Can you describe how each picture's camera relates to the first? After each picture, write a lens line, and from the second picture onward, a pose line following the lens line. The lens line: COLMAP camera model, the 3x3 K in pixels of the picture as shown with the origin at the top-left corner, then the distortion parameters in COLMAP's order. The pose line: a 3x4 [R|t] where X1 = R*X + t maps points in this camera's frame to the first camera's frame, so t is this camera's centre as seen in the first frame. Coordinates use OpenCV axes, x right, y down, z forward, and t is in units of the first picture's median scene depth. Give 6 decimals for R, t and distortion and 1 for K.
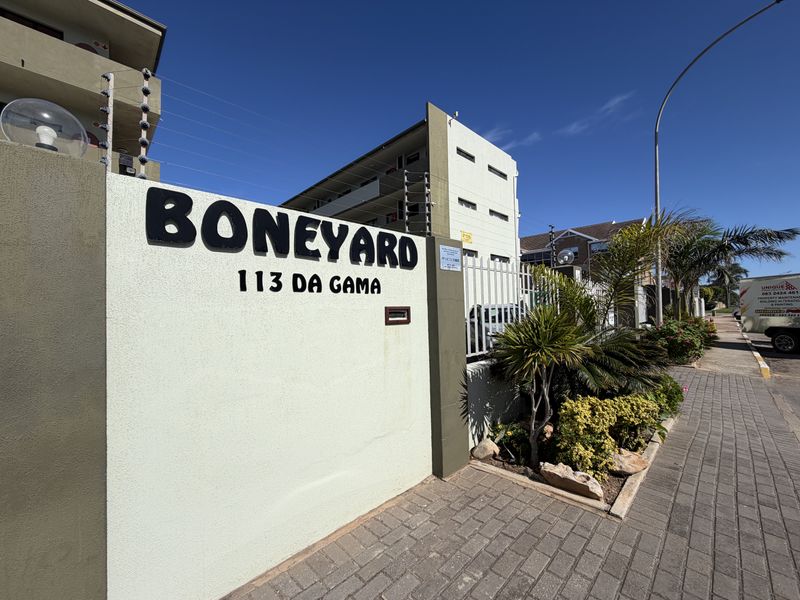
lens RADIAL K [[319.7, 0, 399.9], [0, 319.7, 301.2], [0, 0, 1]] dist [0.000594, -0.000011]
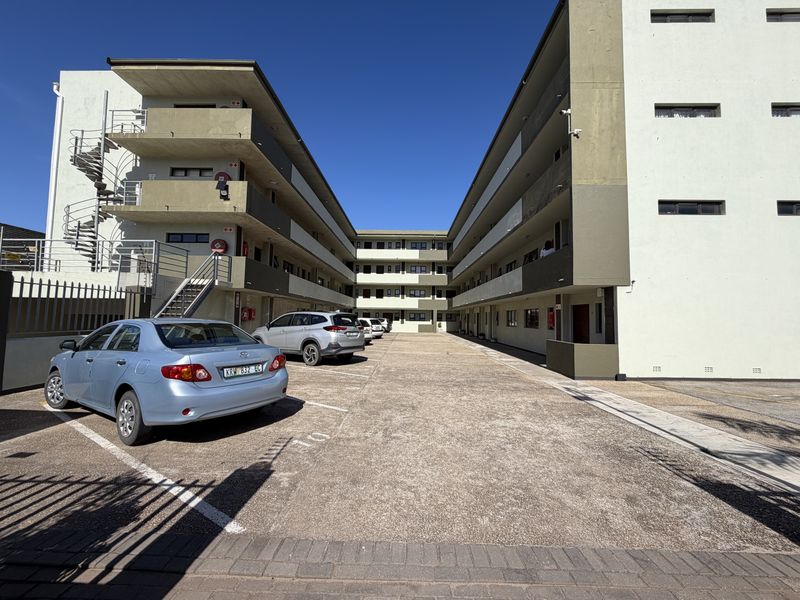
lens RADIAL K [[319.7, 0, 400.2], [0, 319.7, 298.4], [0, 0, 1]] dist [0.000594, -0.000011]
pose [[0.701277, -0.009576, -0.712824, 0.255662], [-0.012710, 0.999583, -0.025932, 0.010201], [0.712775, 0.027246, 0.700863, 0.341098]]
